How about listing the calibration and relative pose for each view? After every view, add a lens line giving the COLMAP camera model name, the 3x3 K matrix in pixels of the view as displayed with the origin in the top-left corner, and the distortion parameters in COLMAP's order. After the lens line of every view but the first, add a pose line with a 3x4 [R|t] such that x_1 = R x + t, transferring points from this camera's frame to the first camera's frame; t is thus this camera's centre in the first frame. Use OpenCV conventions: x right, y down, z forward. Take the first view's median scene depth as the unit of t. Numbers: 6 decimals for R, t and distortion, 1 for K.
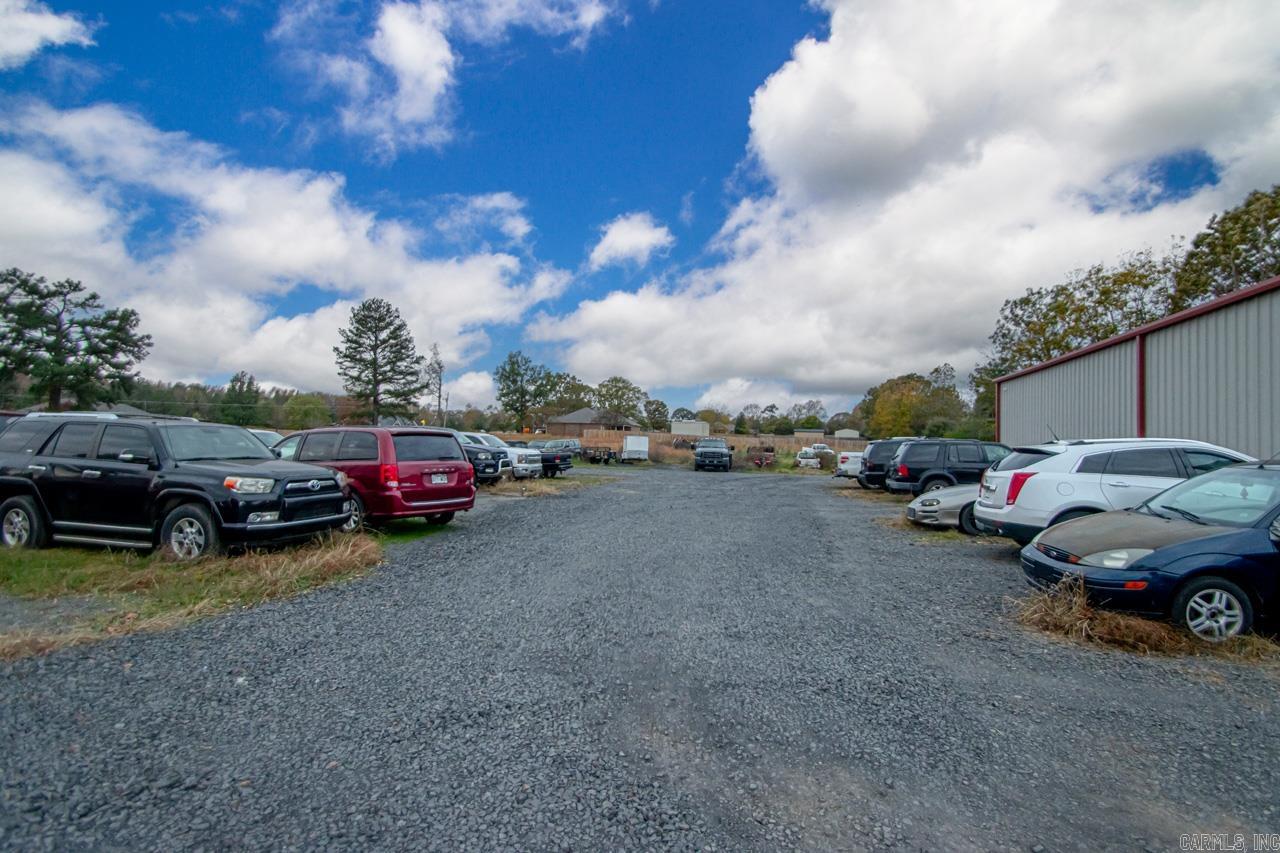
lens RADIAL K [[585.2, 0, 639.3], [0, 585.2, 418.6], [0, 0, 1]] dist [0.015788, -0.020227]
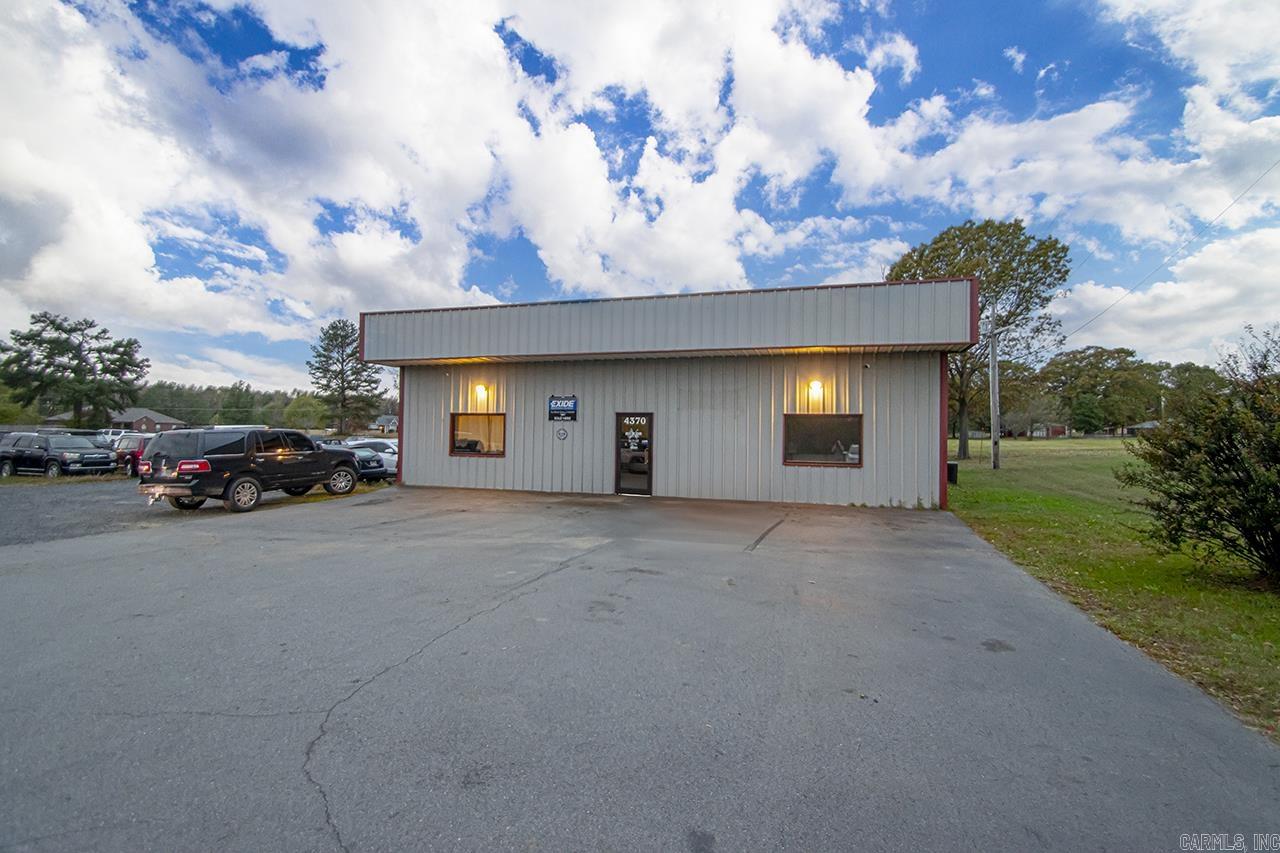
lens RADIAL K [[585.2, 0, 639.3], [0, 585.2, 418.6], [0, 0, 1]] dist [0.015788, -0.020227]
pose [[0.998819, -0.008503, -0.047833, 0.315188], [0.008901, 0.999928, 0.008108, -0.010775], [0.047761, -0.008524, 0.998822, -0.247649]]
